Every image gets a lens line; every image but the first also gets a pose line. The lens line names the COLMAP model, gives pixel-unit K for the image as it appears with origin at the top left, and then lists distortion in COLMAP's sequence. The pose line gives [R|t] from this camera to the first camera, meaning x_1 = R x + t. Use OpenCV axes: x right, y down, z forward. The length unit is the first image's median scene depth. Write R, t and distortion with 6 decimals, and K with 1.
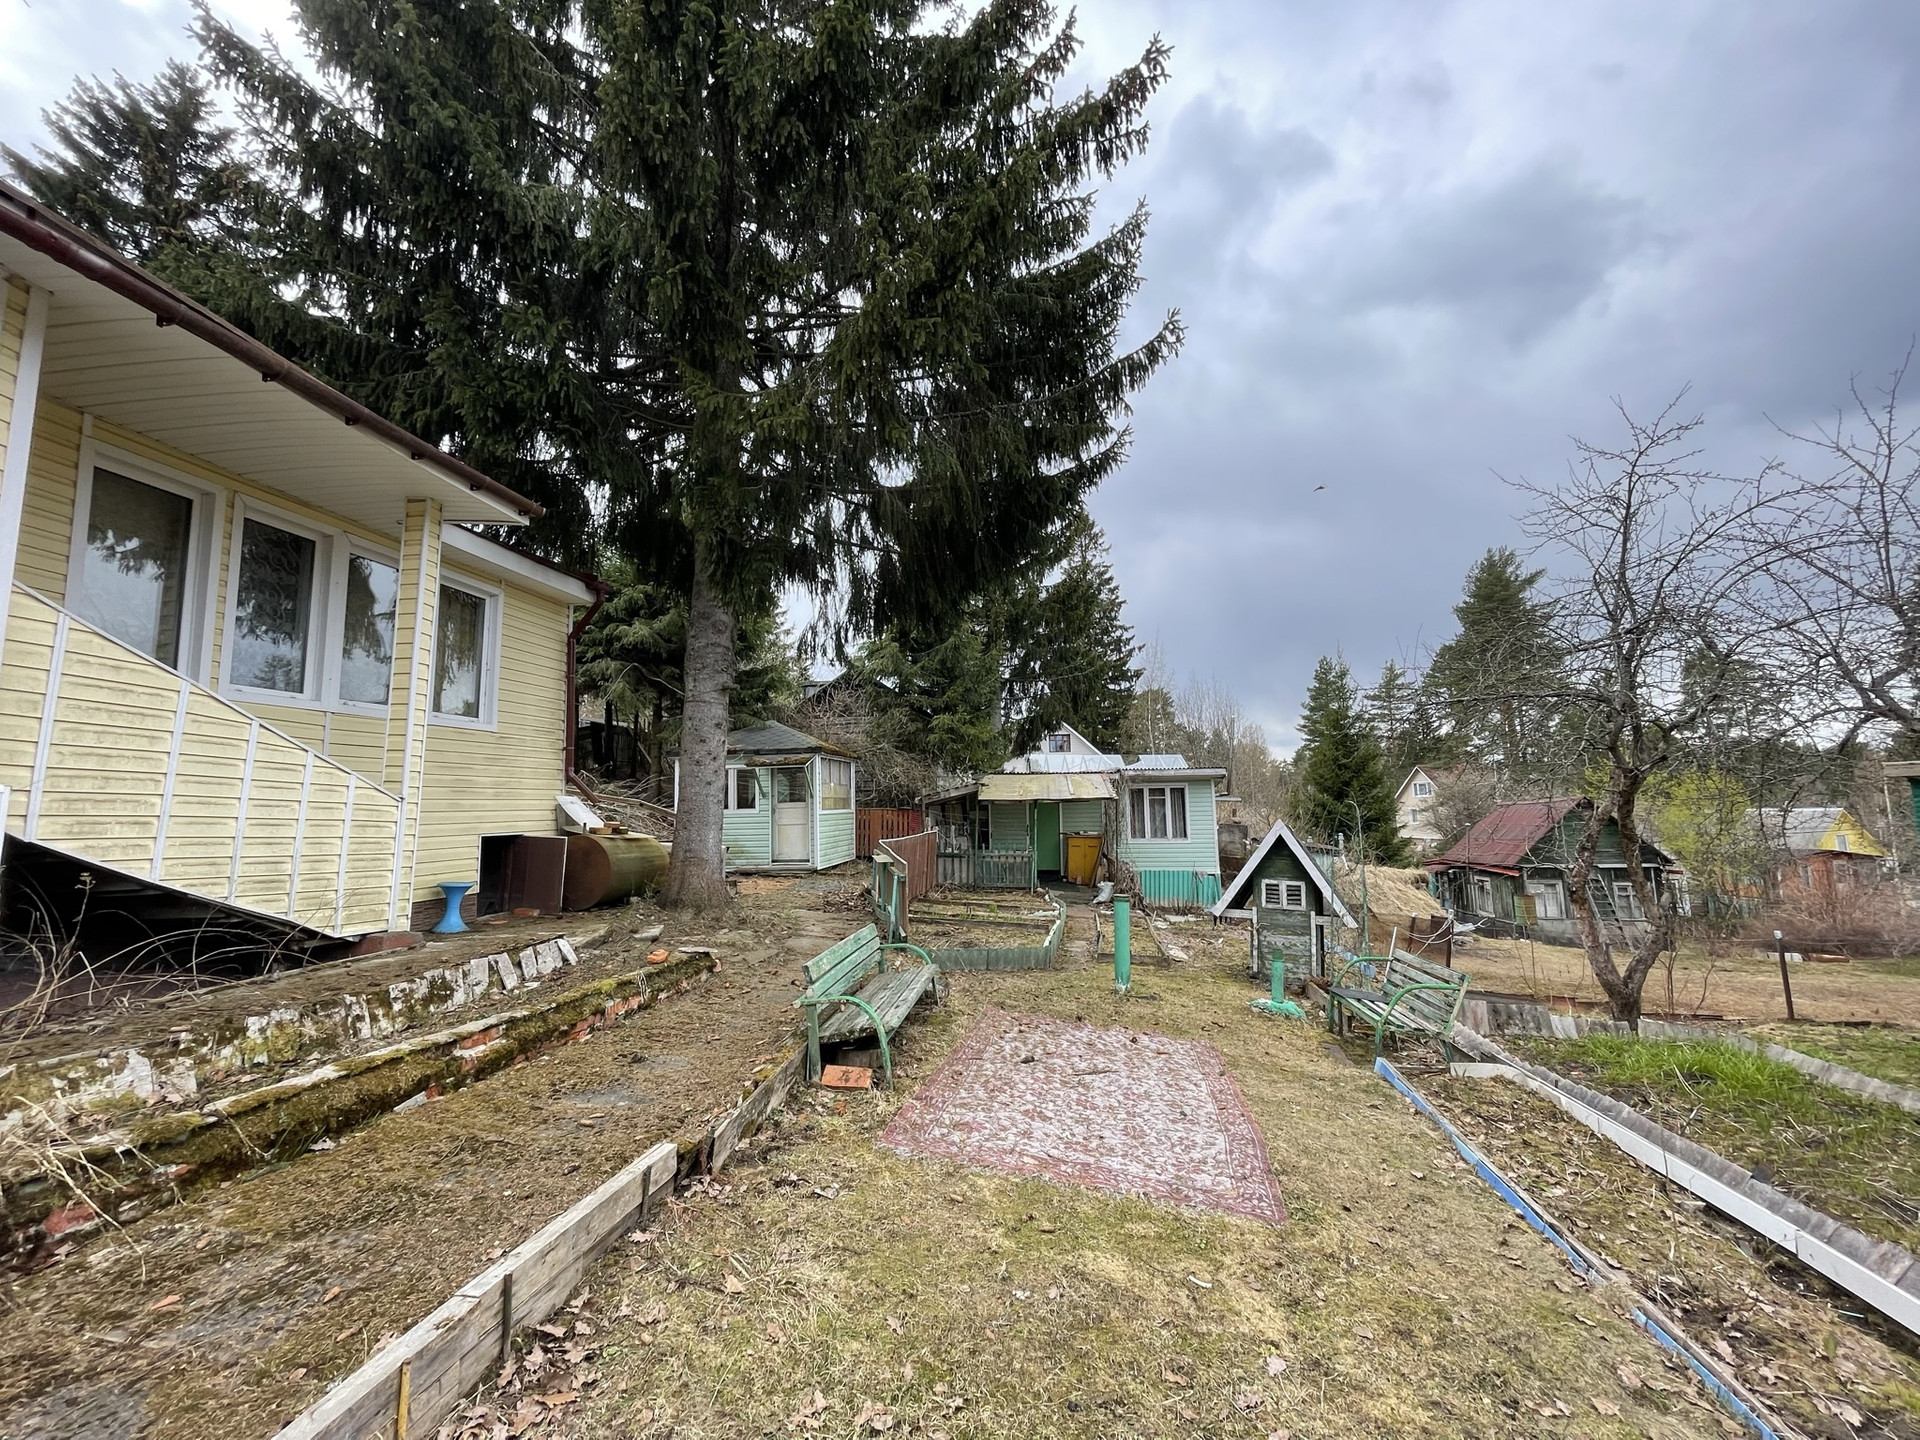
lens RADIAL K [[768.5, 0, 947.5], [0, 768.5, 723.3], [0, 0, 1]] dist [-0.008807, -0.000188]
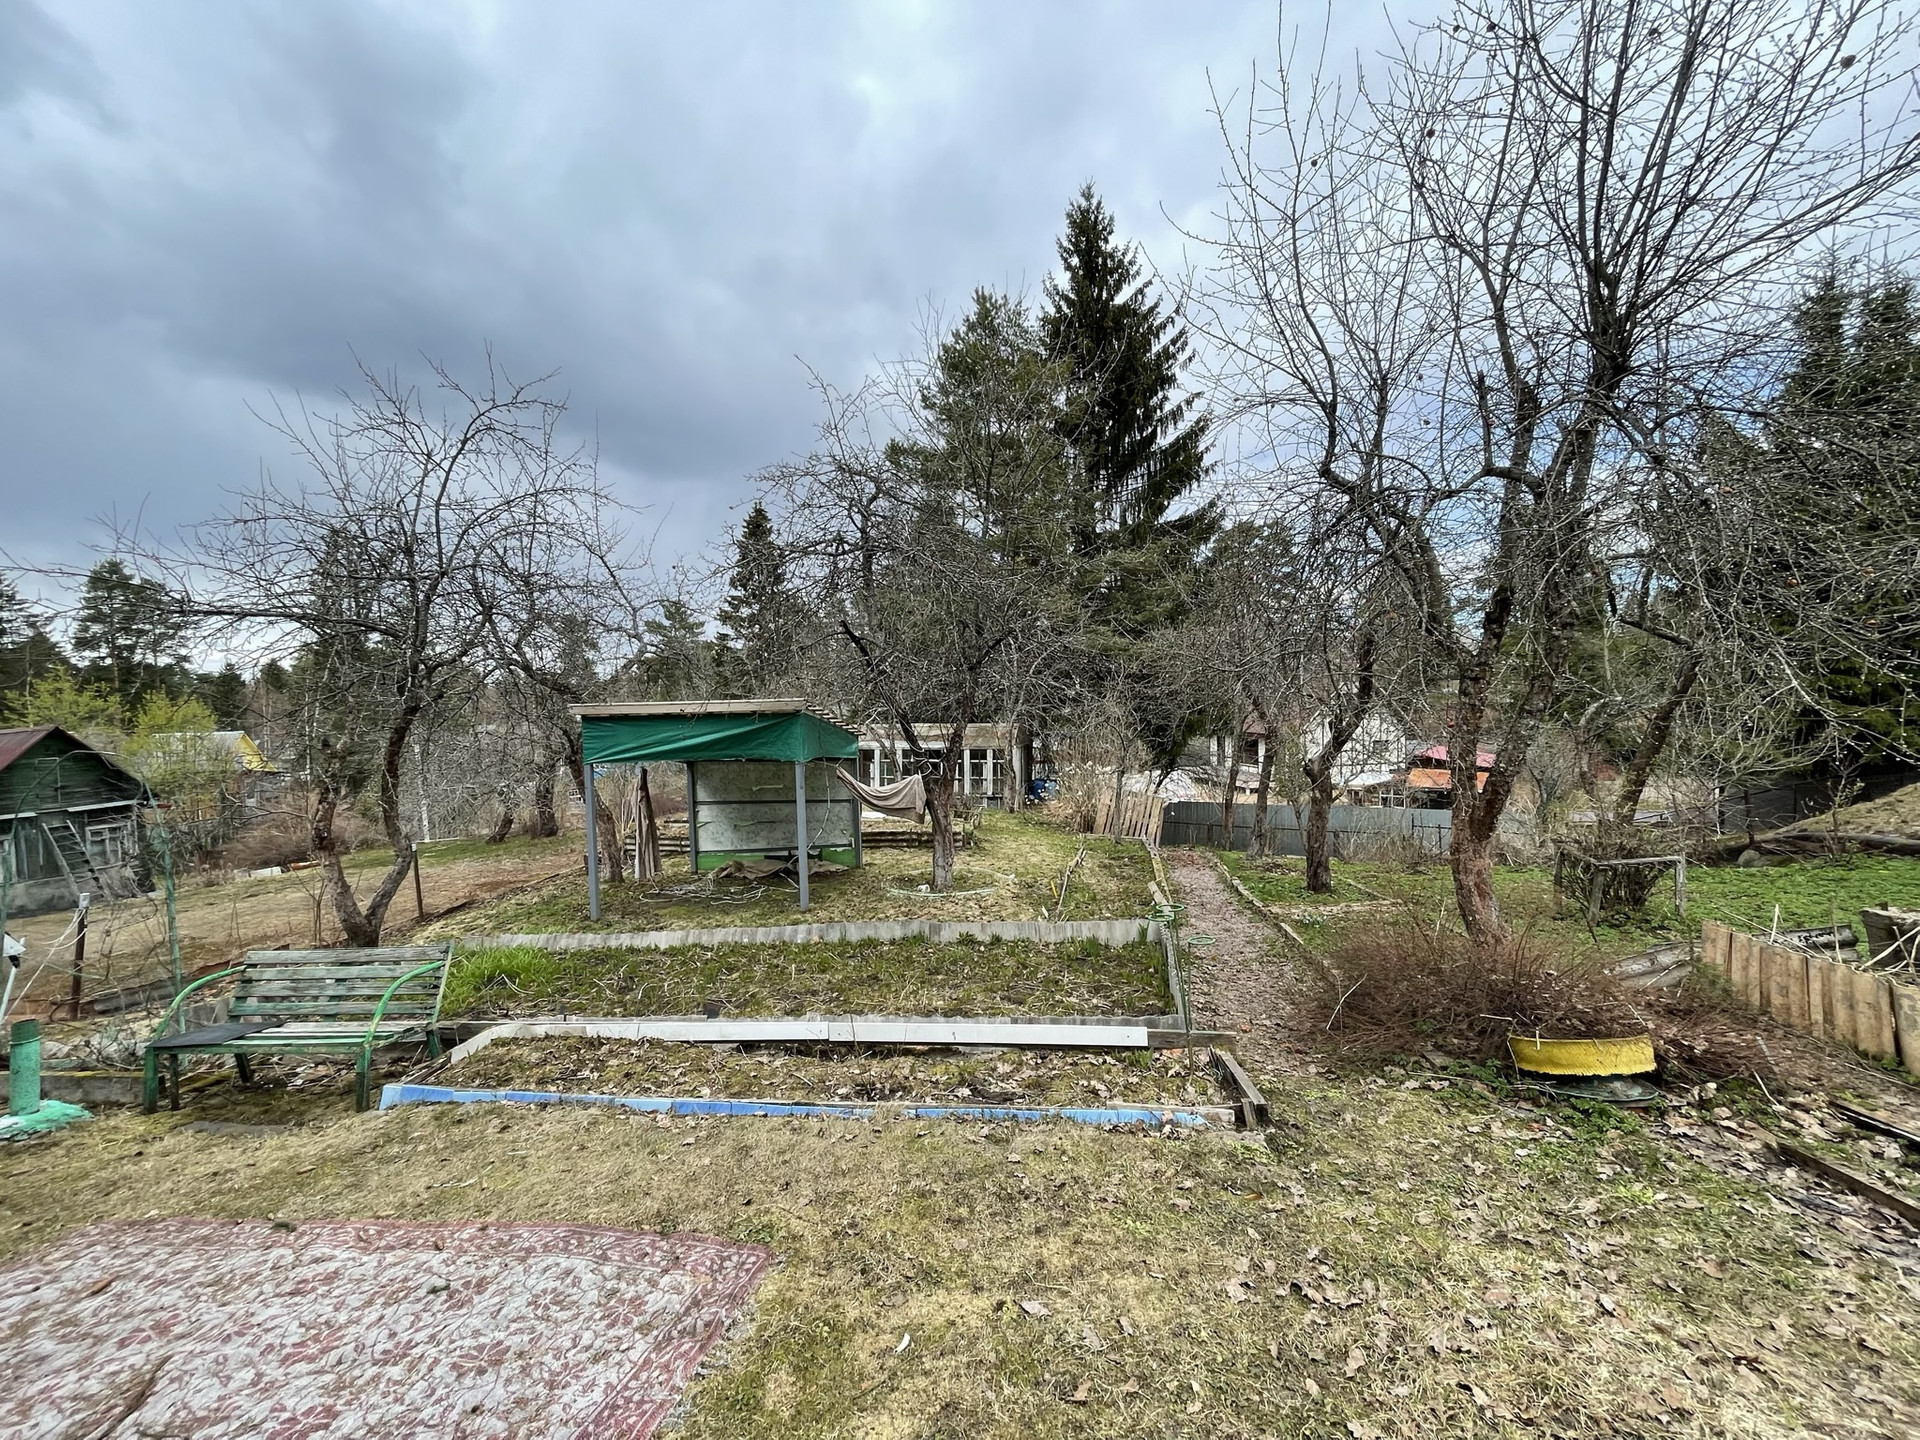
lens RADIAL K [[768.5, 0, 951.3], [0, 768.5, 703.4], [0, 0, 1]] dist [-0.008807, -0.000188]
pose [[-0.057816, -0.000004, 0.998327, -0.272068], [-0.072273, 0.997376, -0.004181, 0.007234], [-0.995708, -0.072394, -0.057665, 0.539673]]
